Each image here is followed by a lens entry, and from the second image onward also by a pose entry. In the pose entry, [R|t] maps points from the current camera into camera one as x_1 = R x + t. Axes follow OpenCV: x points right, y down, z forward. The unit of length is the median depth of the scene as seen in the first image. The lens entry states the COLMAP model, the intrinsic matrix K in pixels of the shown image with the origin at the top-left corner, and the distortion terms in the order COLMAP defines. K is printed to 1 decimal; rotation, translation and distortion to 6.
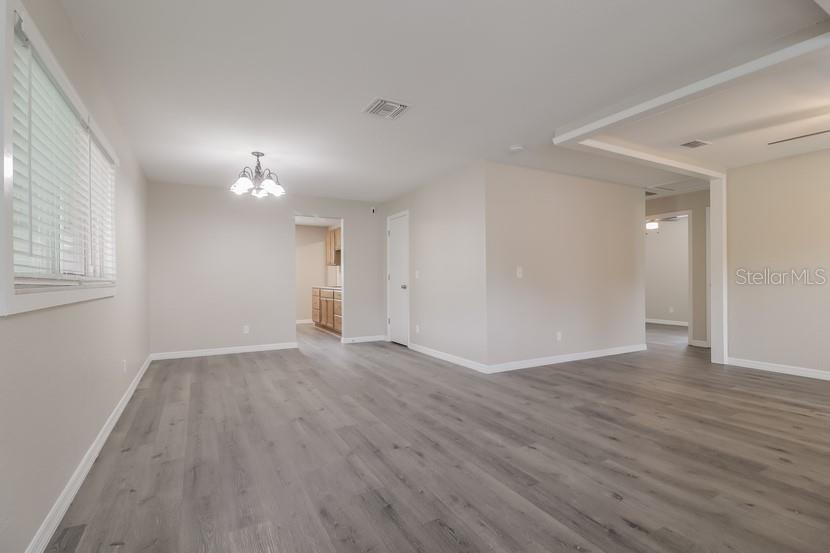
lens RADIAL K [[387.6, 0, 410.6], [0, 387.6, 272.9], [0, 0, 1]] dist [-0.002202, -0.000733]
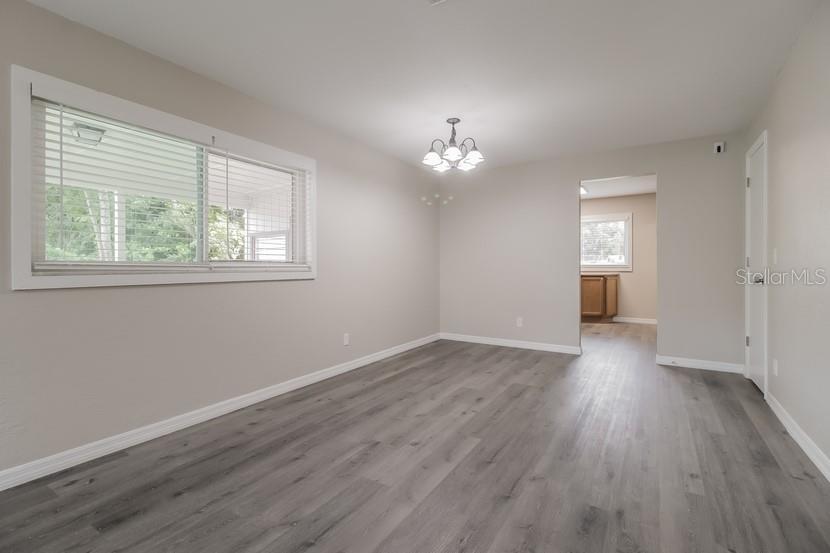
lens RADIAL K [[385.4, 0, 413.1], [0, 385.4, 261.3], [0, 0, 1]] dist [0.009112, -0.000347]
pose [[0.484171, -0.007197, -0.874944, 0.467633], [0.014466, 0.999895, -0.000219, 0.009181], [0.874854, -0.012551, 0.484225, 0.739801]]
